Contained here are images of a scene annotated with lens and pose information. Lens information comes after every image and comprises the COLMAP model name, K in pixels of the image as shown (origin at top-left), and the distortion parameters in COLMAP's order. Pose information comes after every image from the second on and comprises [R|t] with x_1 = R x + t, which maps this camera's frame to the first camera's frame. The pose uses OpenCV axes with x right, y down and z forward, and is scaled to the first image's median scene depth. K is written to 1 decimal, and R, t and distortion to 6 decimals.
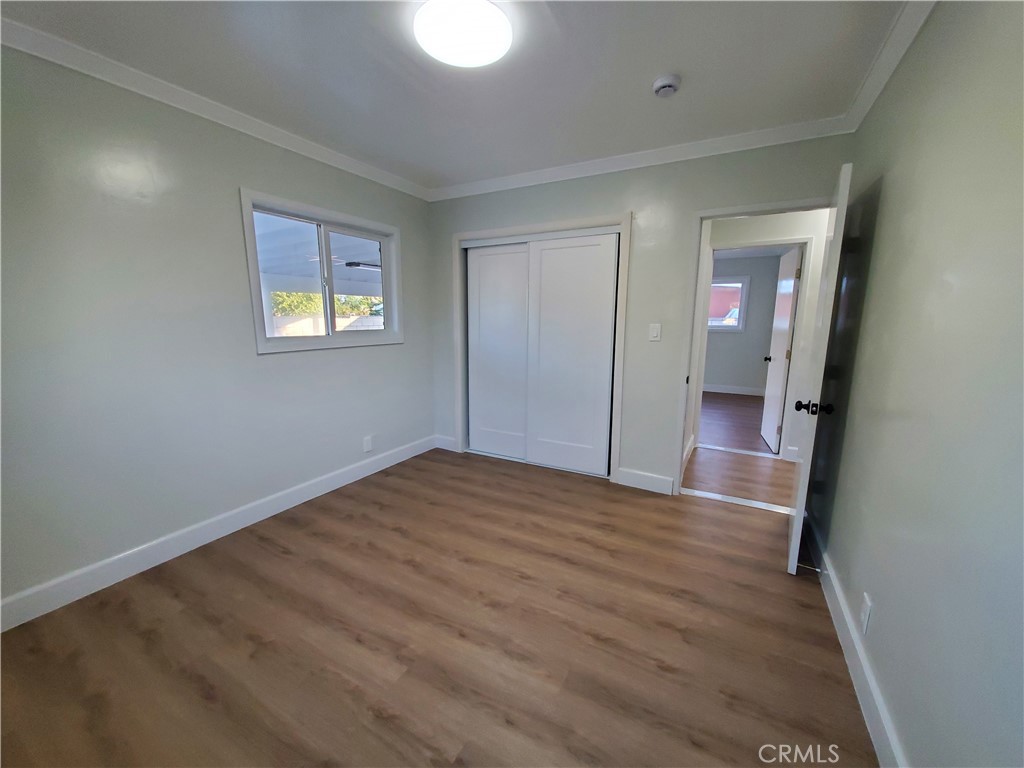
lens RADIAL K [[401.5, 0, 505.6], [0, 401.5, 387.9], [0, 0, 1]] dist [-0.005739, 0.000001]
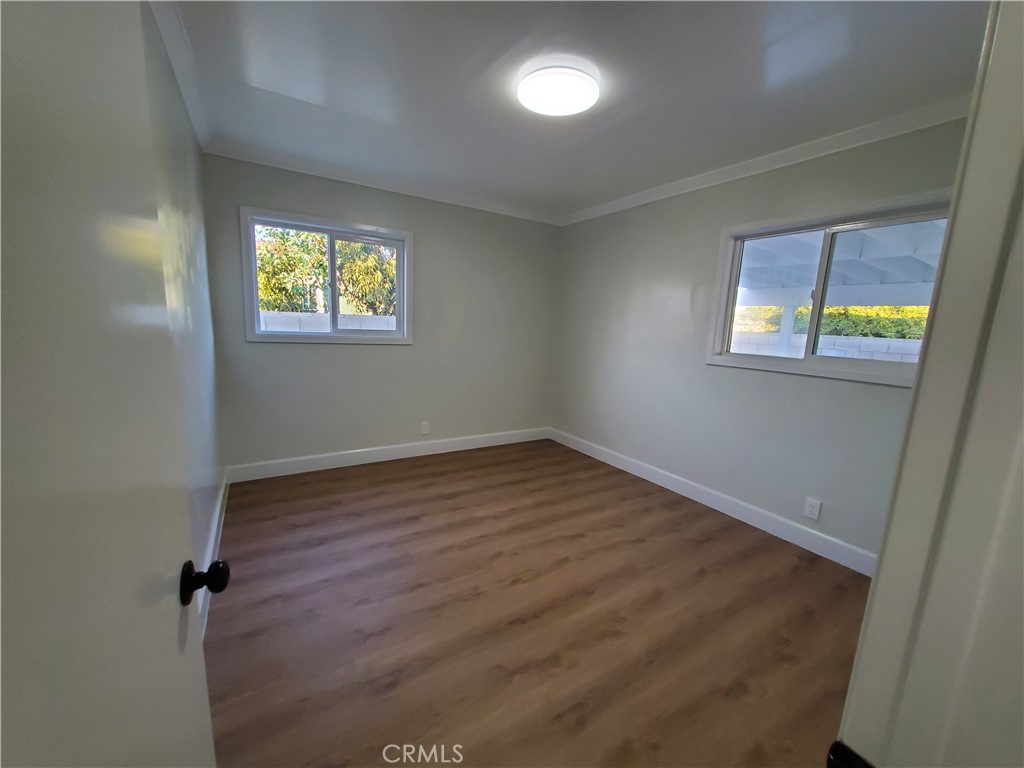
lens RADIAL K [[401.5, 0, 517.4], [0, 401.5, 381.7], [0, 0, 1]] dist [-0.005739, 0.000001]
pose [[-0.463834, 0.110313, -0.879027, 0.802542], [-0.193547, 0.955631, 0.222054, -0.214067], [0.864522, 0.273129, -0.421903, 1.174930]]
